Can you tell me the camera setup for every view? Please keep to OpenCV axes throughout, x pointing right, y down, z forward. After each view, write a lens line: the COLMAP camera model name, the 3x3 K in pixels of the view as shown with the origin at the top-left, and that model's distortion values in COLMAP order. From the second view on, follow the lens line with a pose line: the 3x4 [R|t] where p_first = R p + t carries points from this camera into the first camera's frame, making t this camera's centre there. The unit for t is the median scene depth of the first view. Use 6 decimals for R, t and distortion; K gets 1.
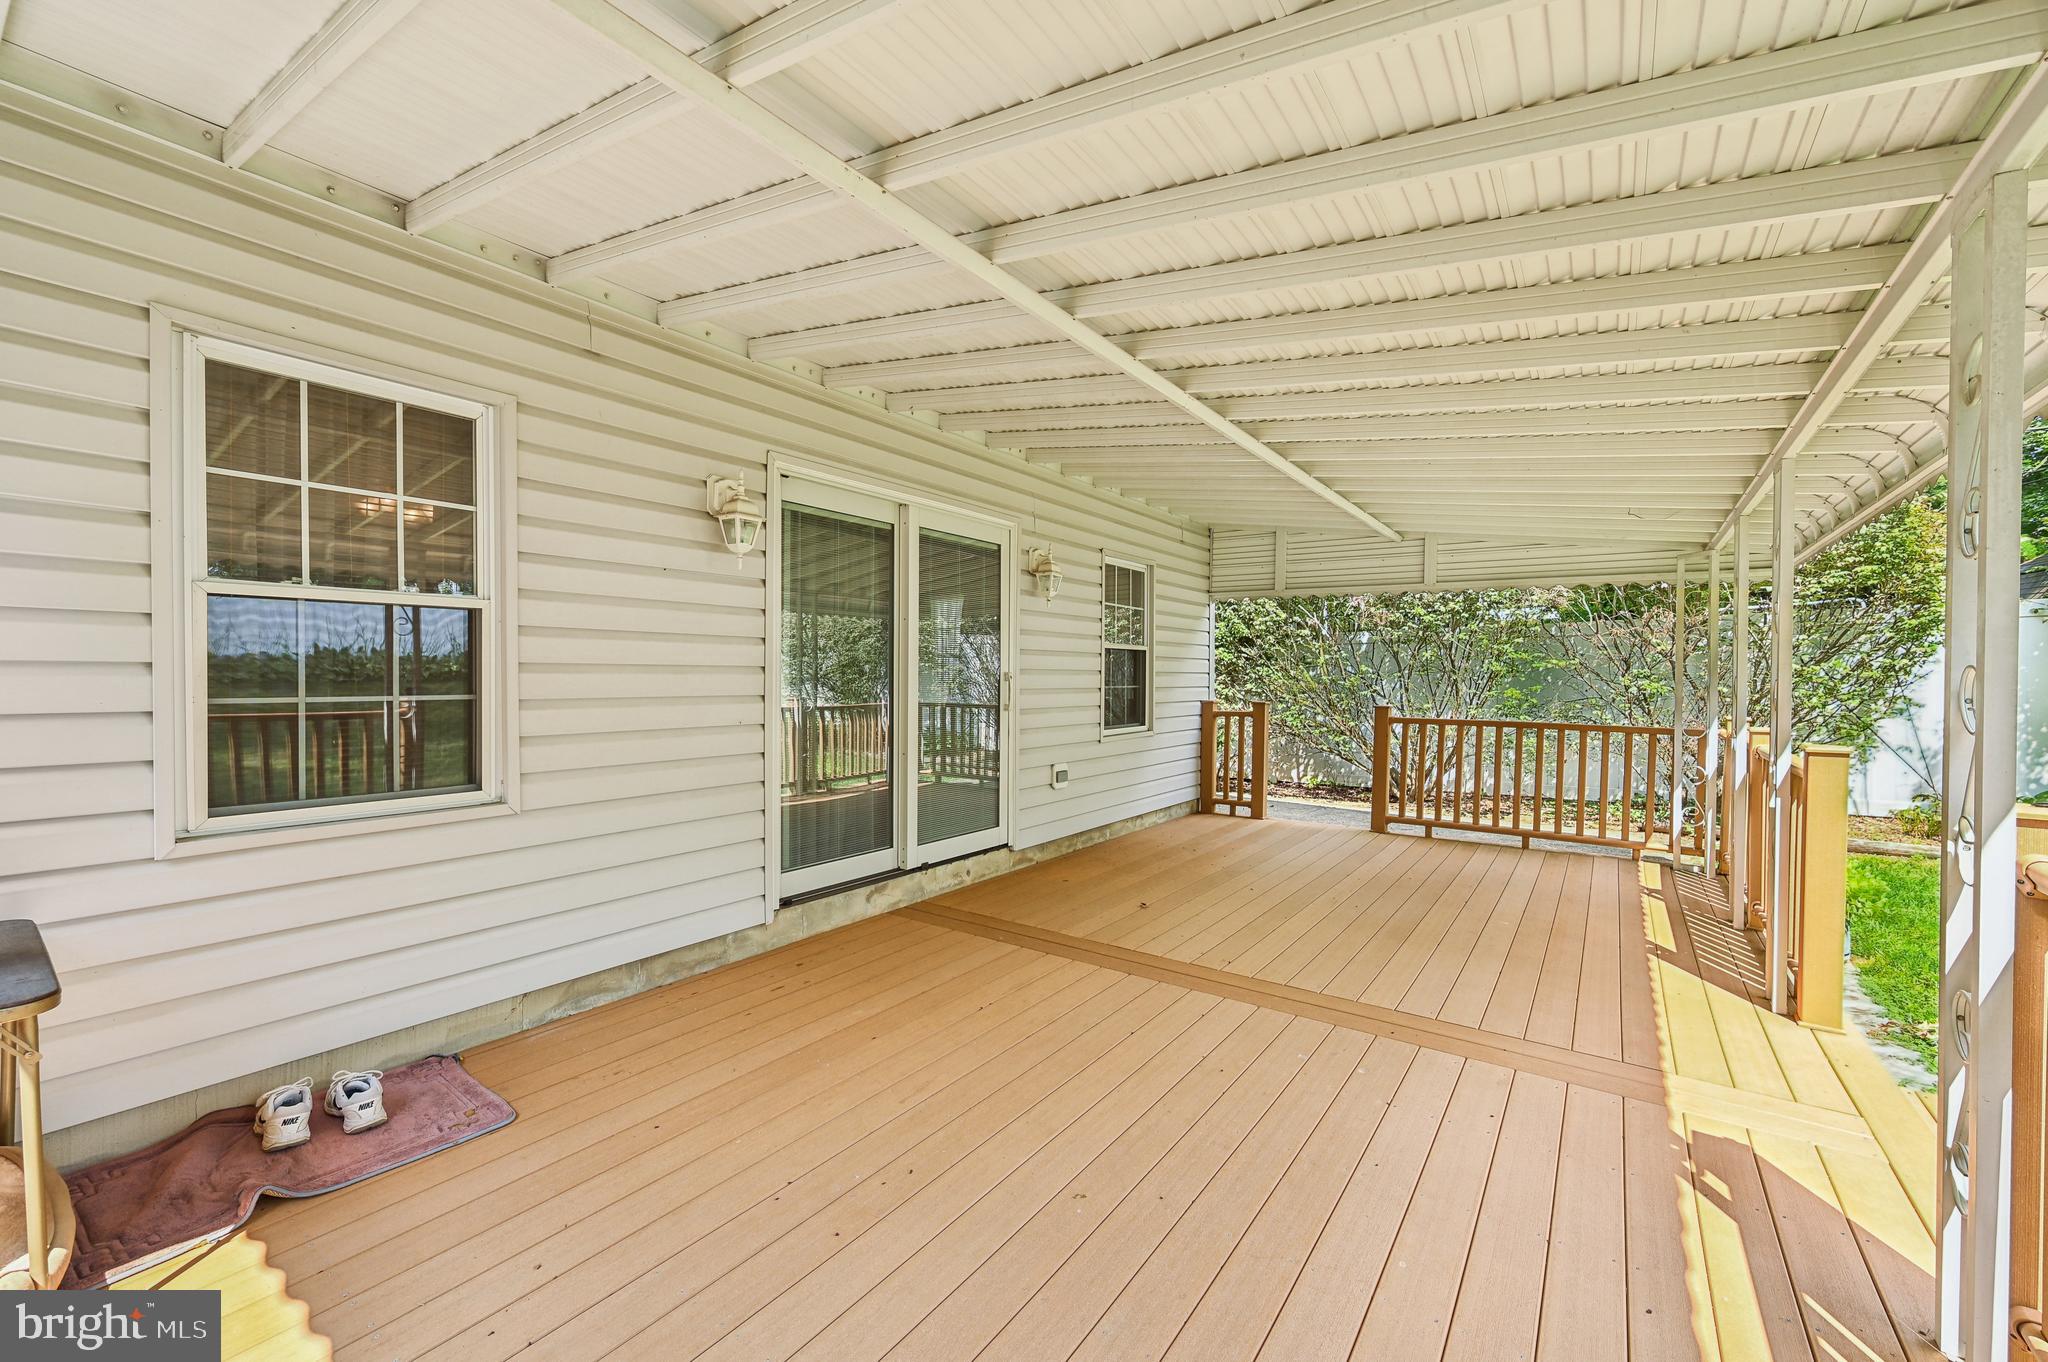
lens RADIAL K [[839.8, 0, 1024.0], [0, 839.8, 681.0], [0, 0, 1]] dist [0.001384, 0.000221]
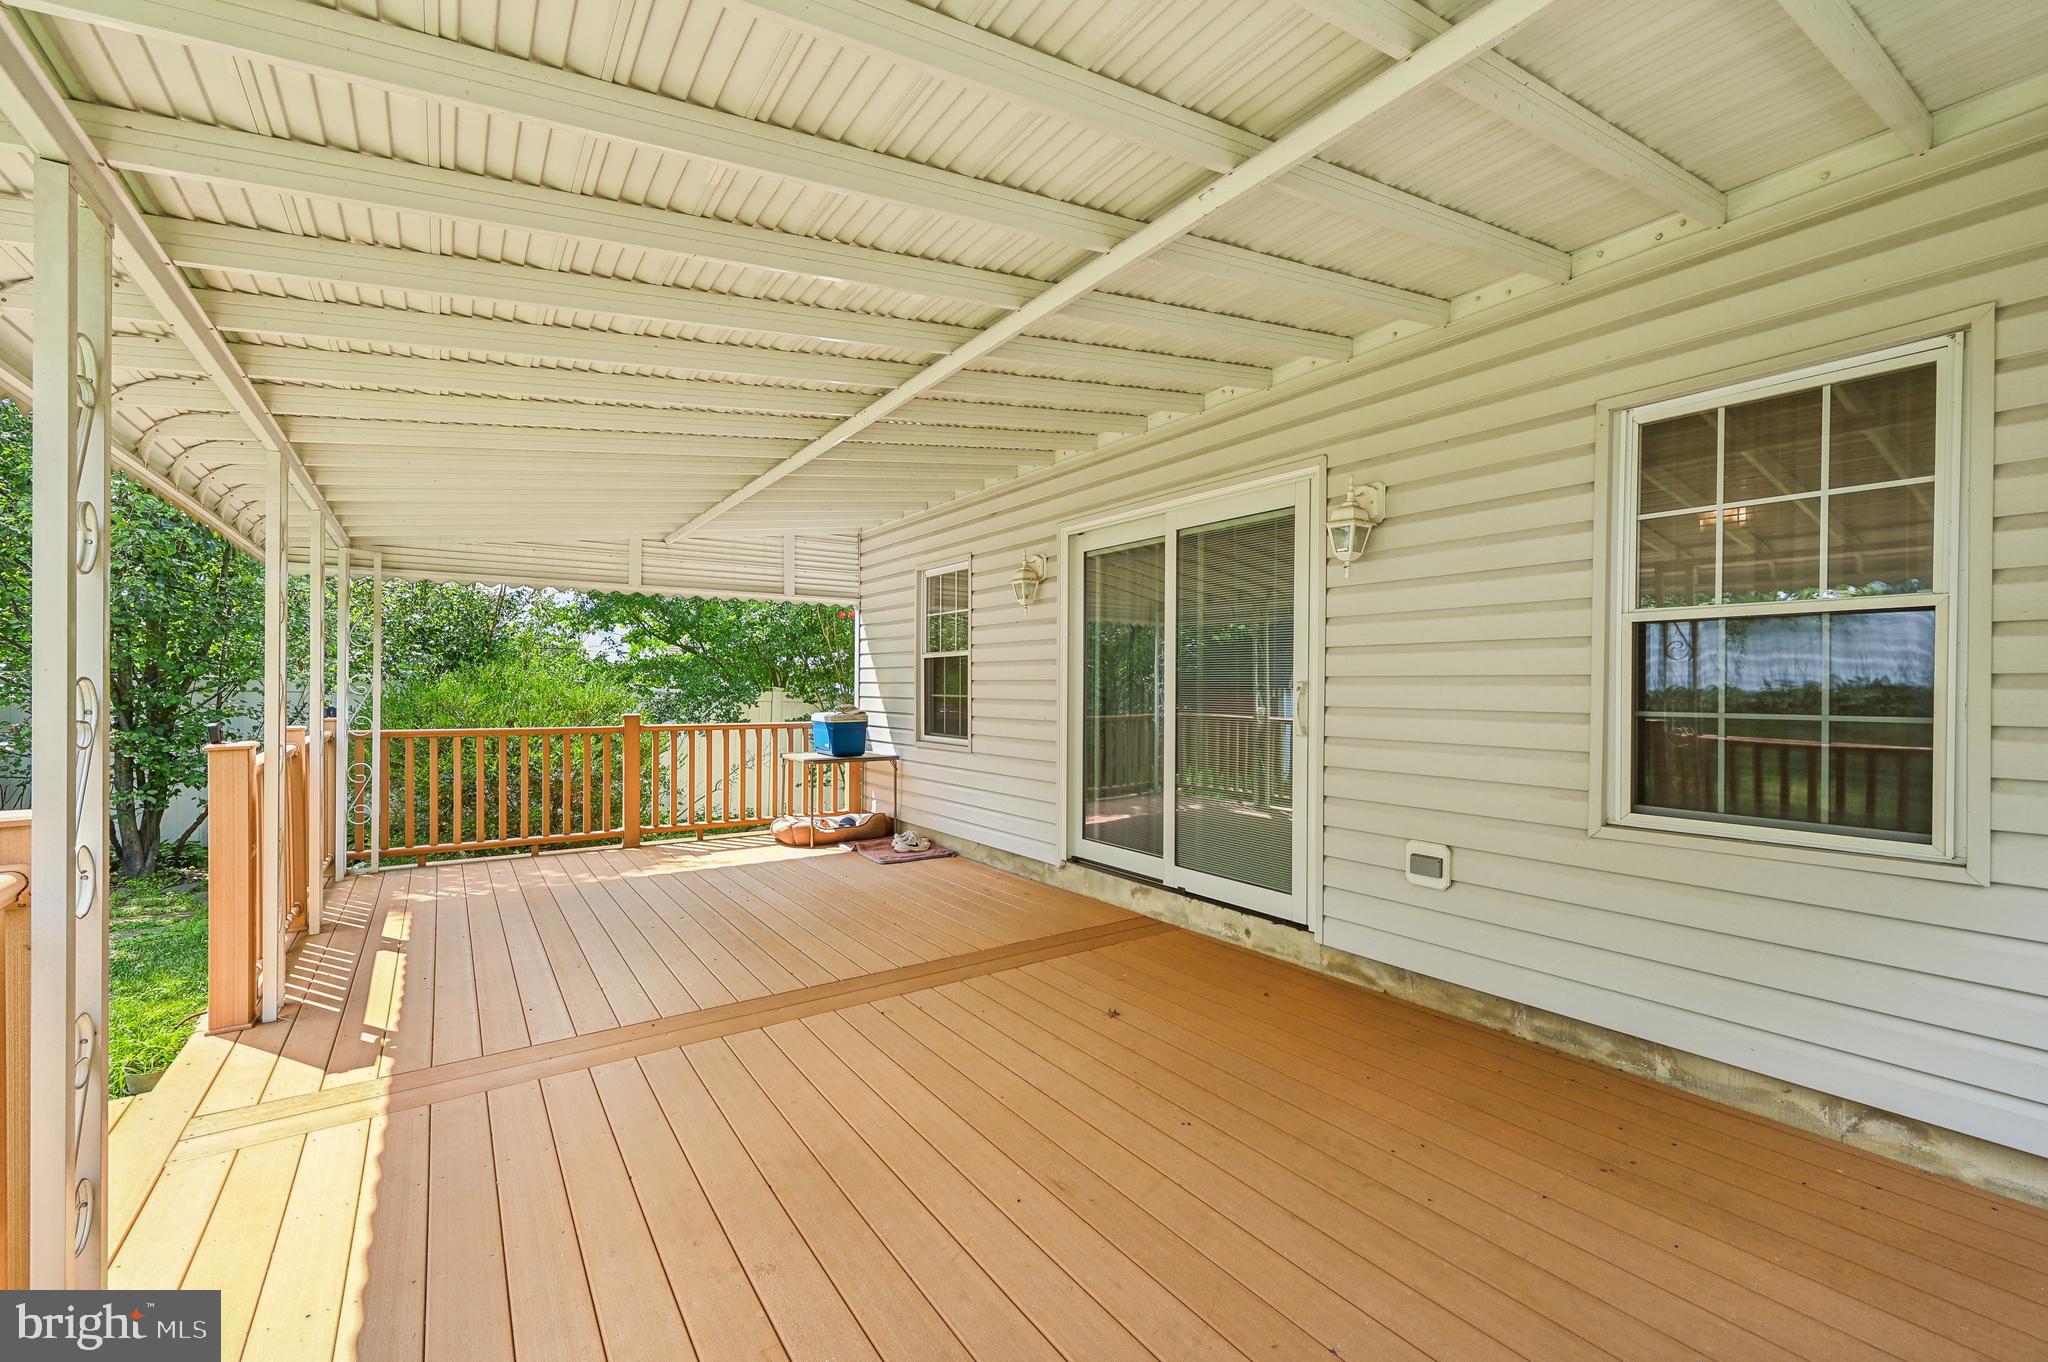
lens RADIAL K [[824.9, 0, 1024.0], [0, 824.9, 681.0], [0, 0, 1]] dist [-0.000890, -0.004016]
pose [[-0.338716, -0.012987, -0.940799, 0.752876], [-0.012785, 0.999876, -0.009200, -0.001648], [0.940802, 0.008912, -0.338840, 1.070239]]
